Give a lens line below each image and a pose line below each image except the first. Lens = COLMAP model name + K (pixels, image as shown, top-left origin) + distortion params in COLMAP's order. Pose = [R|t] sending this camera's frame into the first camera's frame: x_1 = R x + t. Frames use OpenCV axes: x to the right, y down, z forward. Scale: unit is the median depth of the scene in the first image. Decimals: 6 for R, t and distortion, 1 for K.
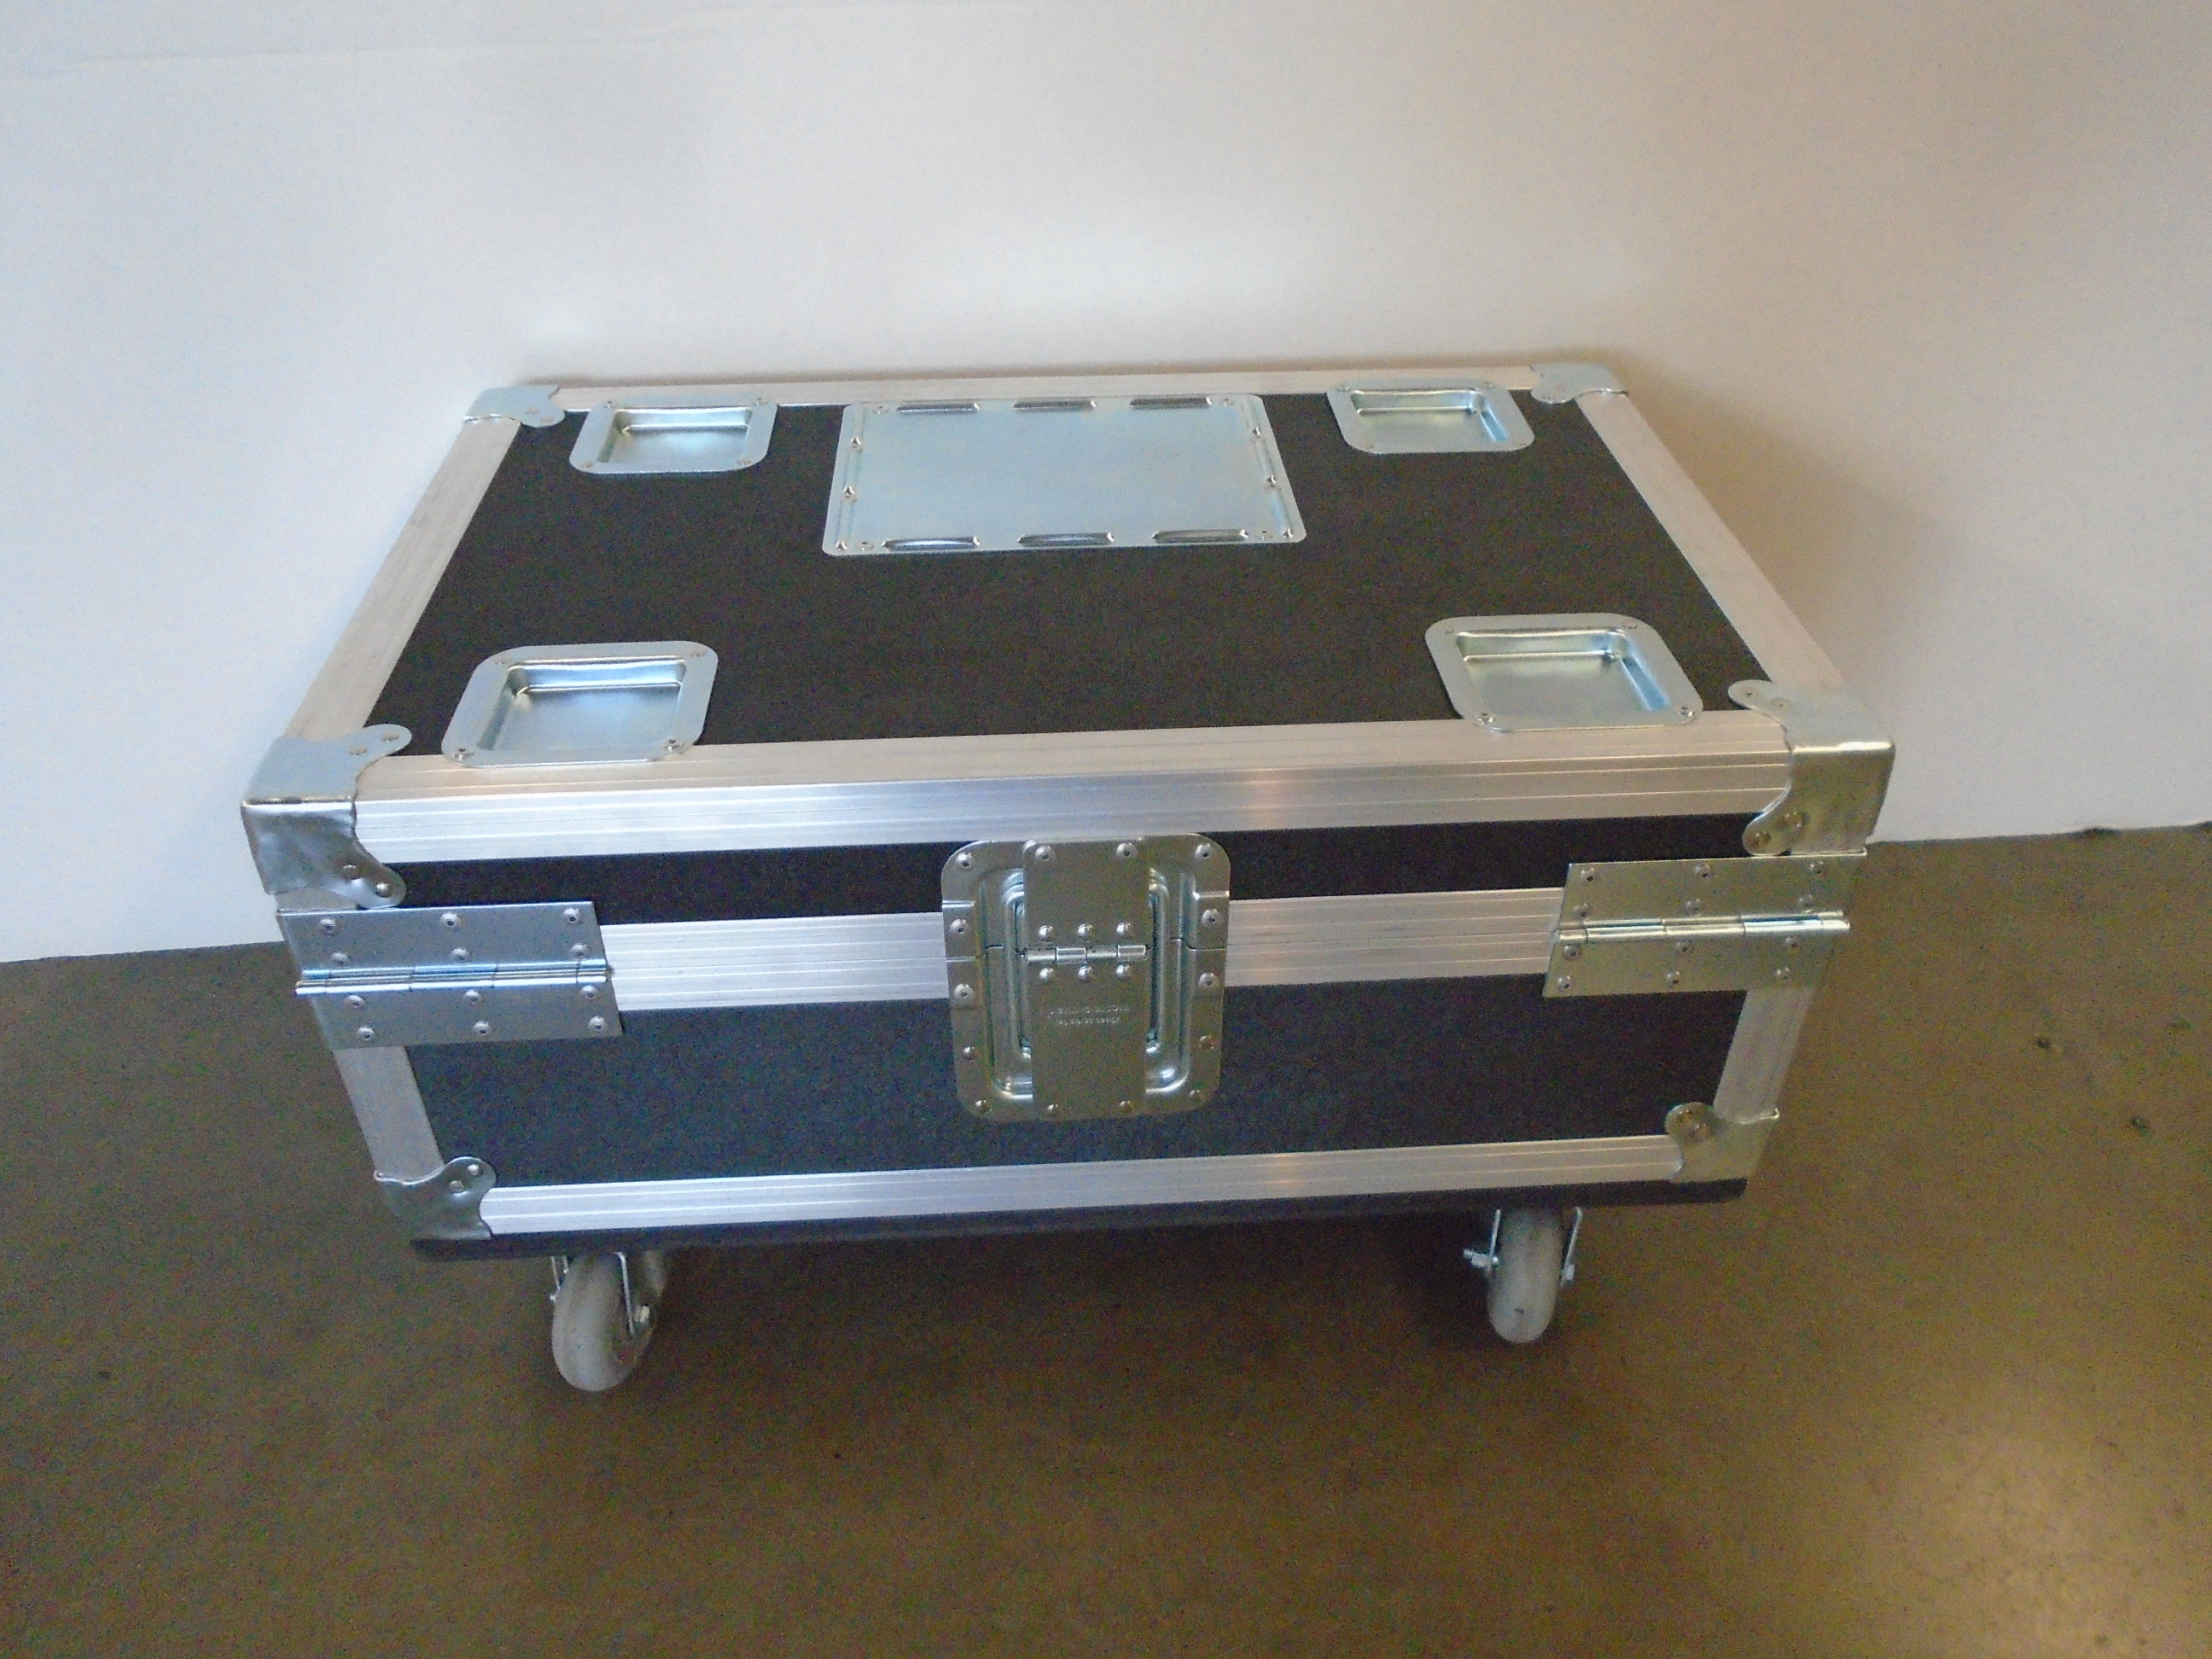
lens RADIAL K [[1720.5, 0, 1111.3], [0, 1720.5, 831.8], [0, 0, 1]] dist [0.001875, 0.003105]
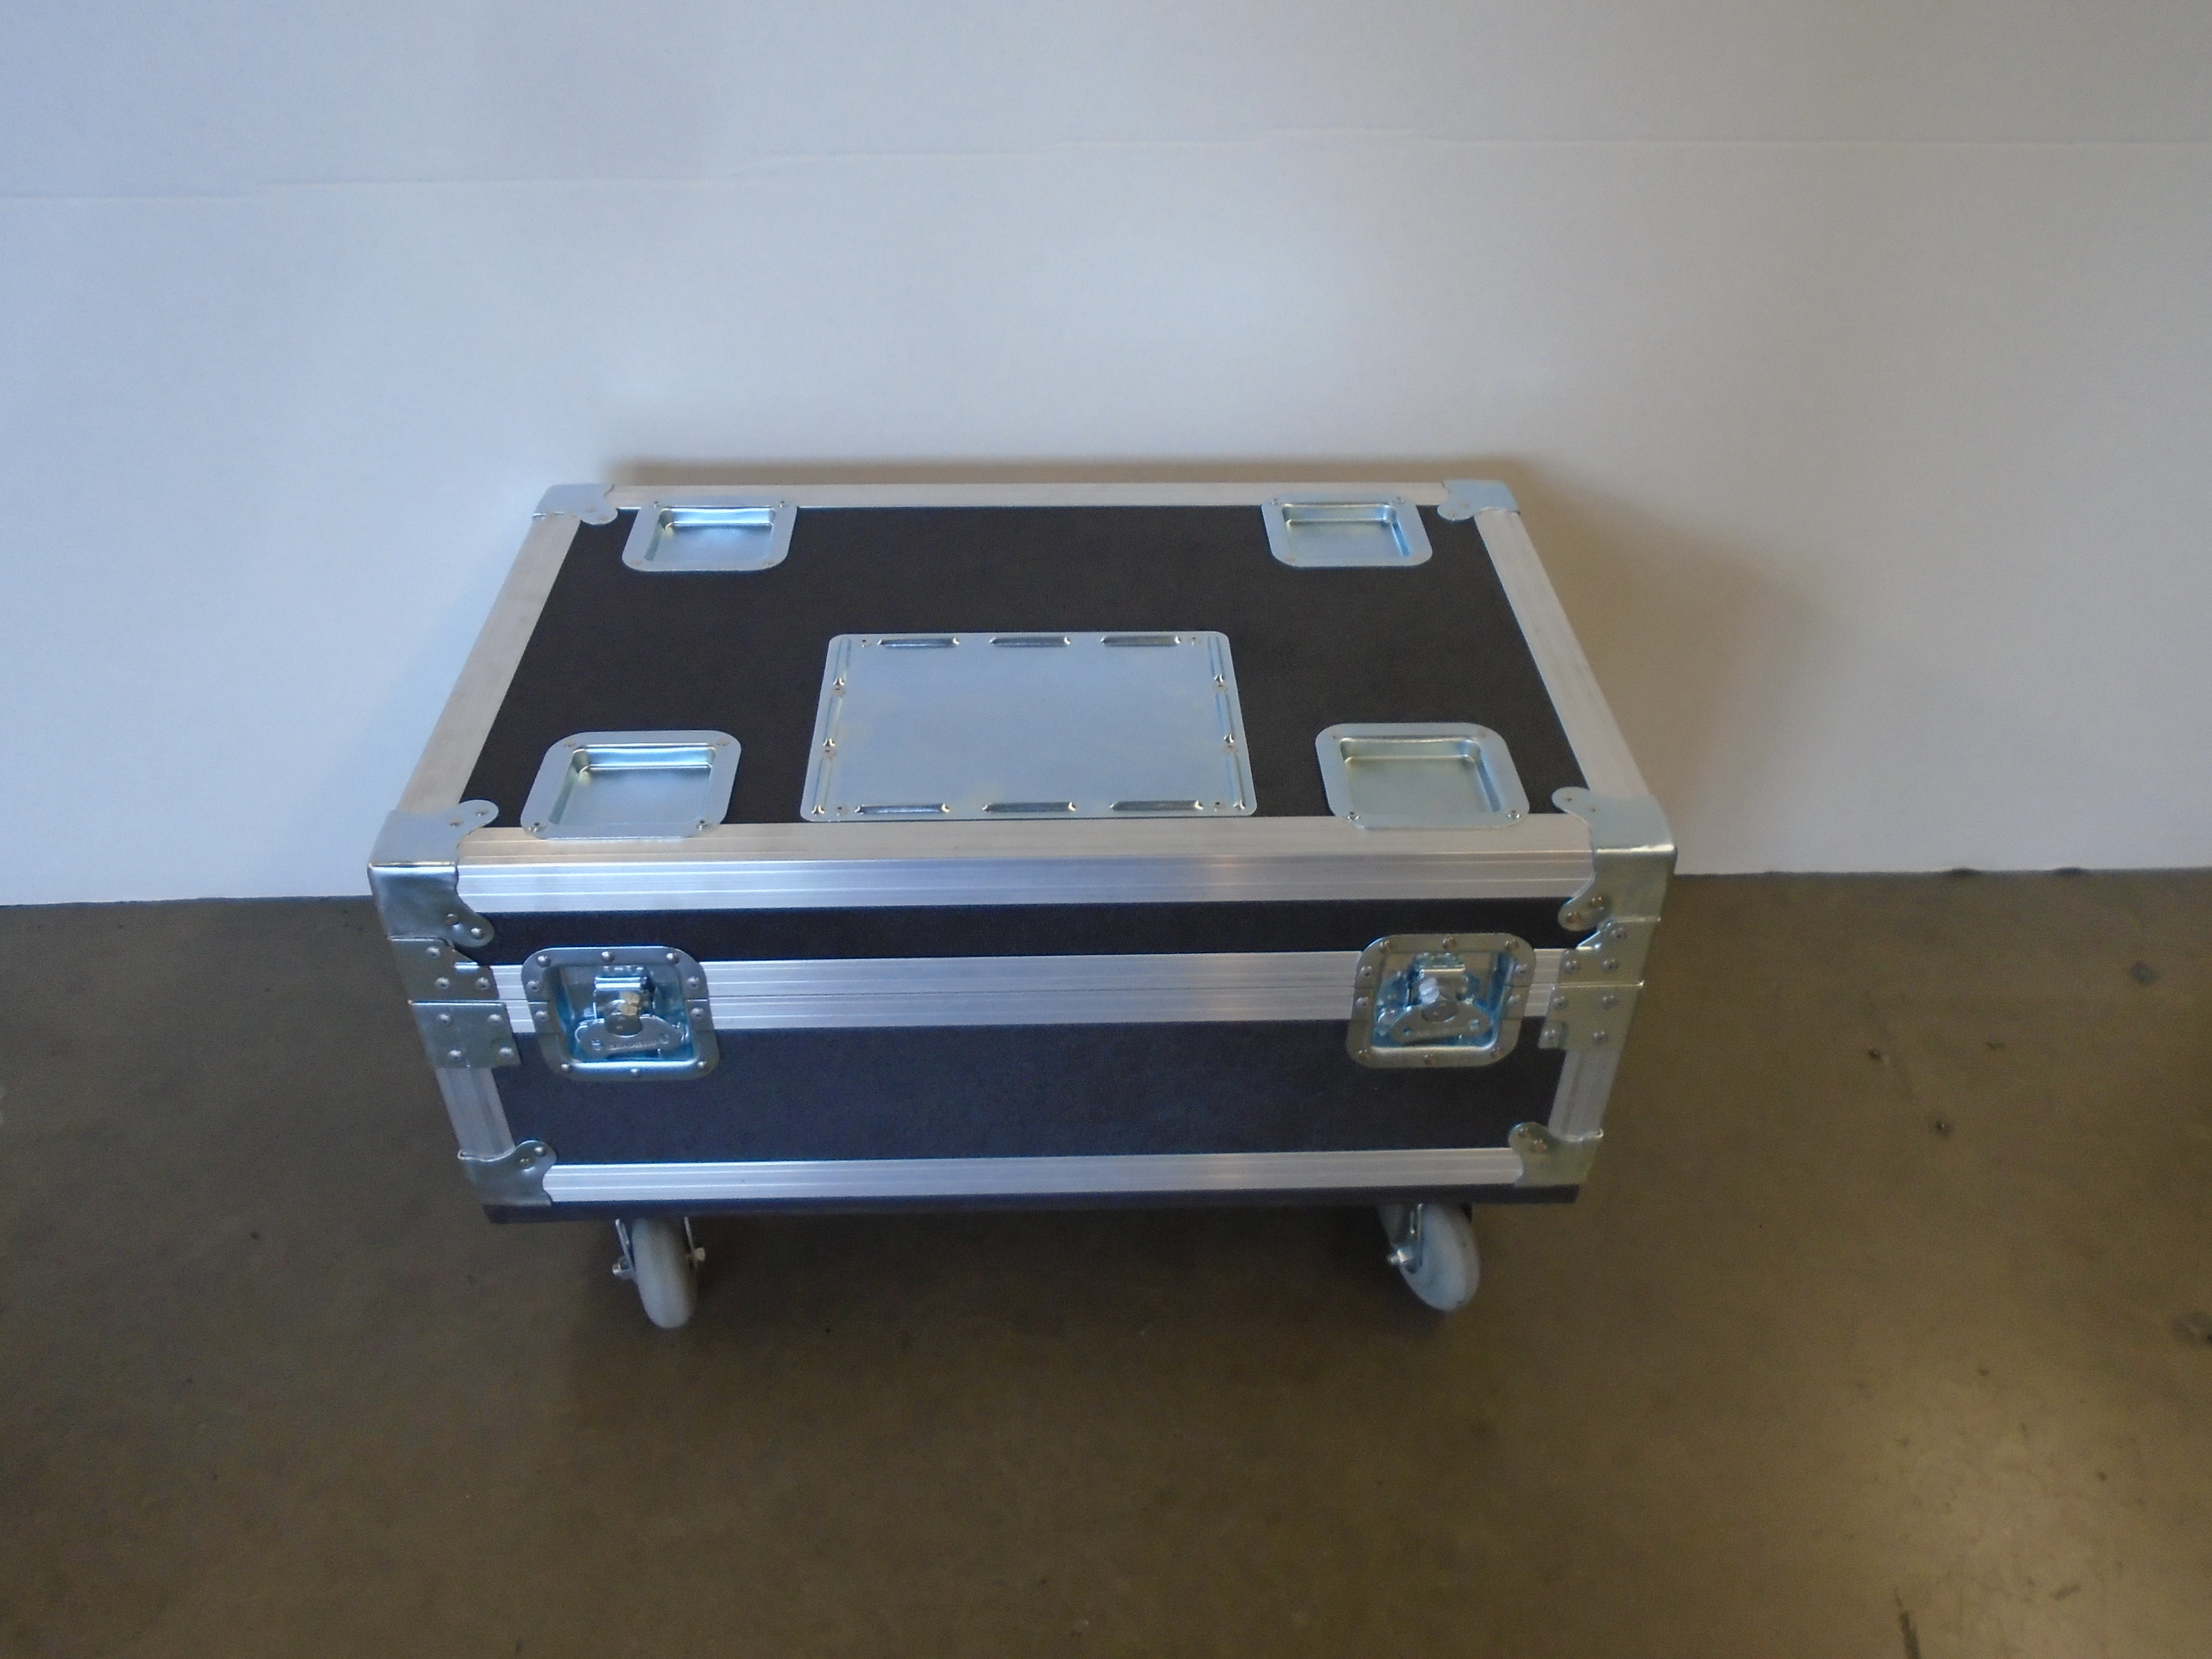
lens RADIAL K [[1715.9, 0, 1098.4], [0, 1715.9, 829.9], [0, 0, 1]] dist [-0.010556, 0.005880]
pose [[0.999541, 0.023680, -0.018919, 0.052285], [-0.023224, 0.999443, 0.023954, -0.075380], [0.019476, -0.023503, 0.999534, -0.227373]]
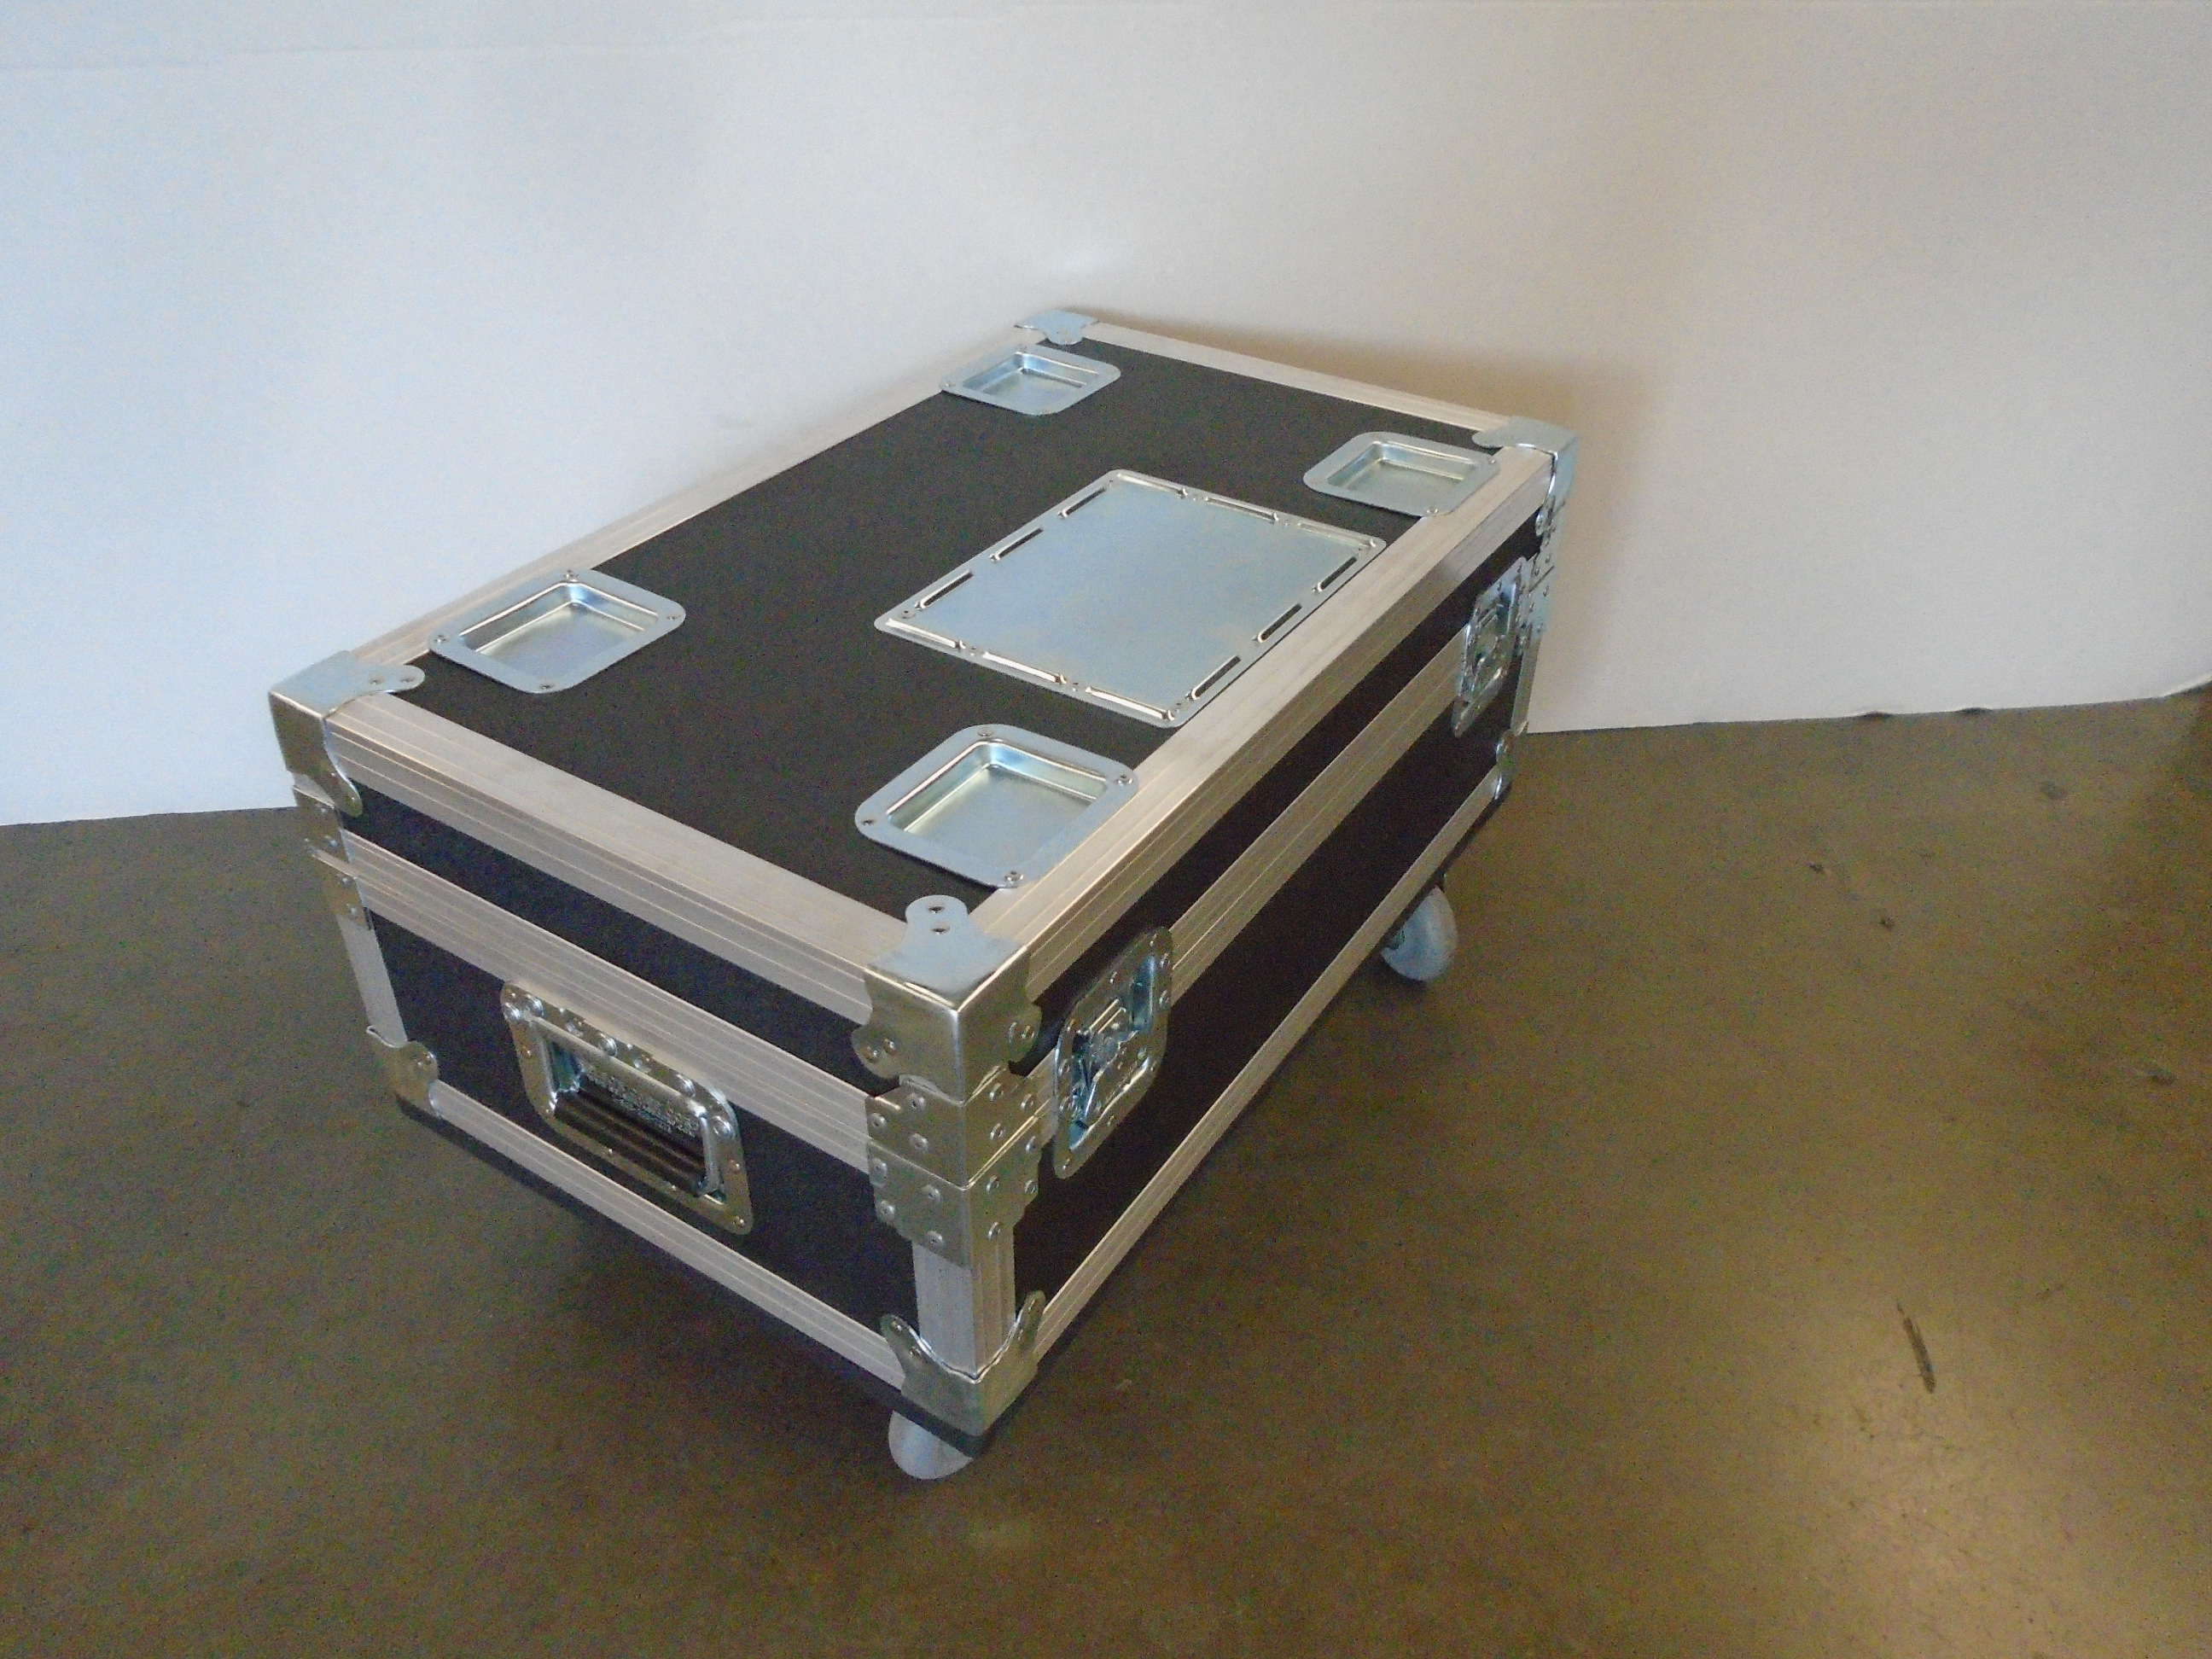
lens RADIAL K [[1720.5, 0, 1111.3], [0, 1720.5, 831.8], [0, 0, 1]] dist [0.001875, 0.003105]
pose [[0.587128, -0.465907, 0.661976, -0.903583], [0.472003, 0.861399, 0.187630, -0.208571], [-0.657643, 0.202292, 0.725661, 0.191561]]
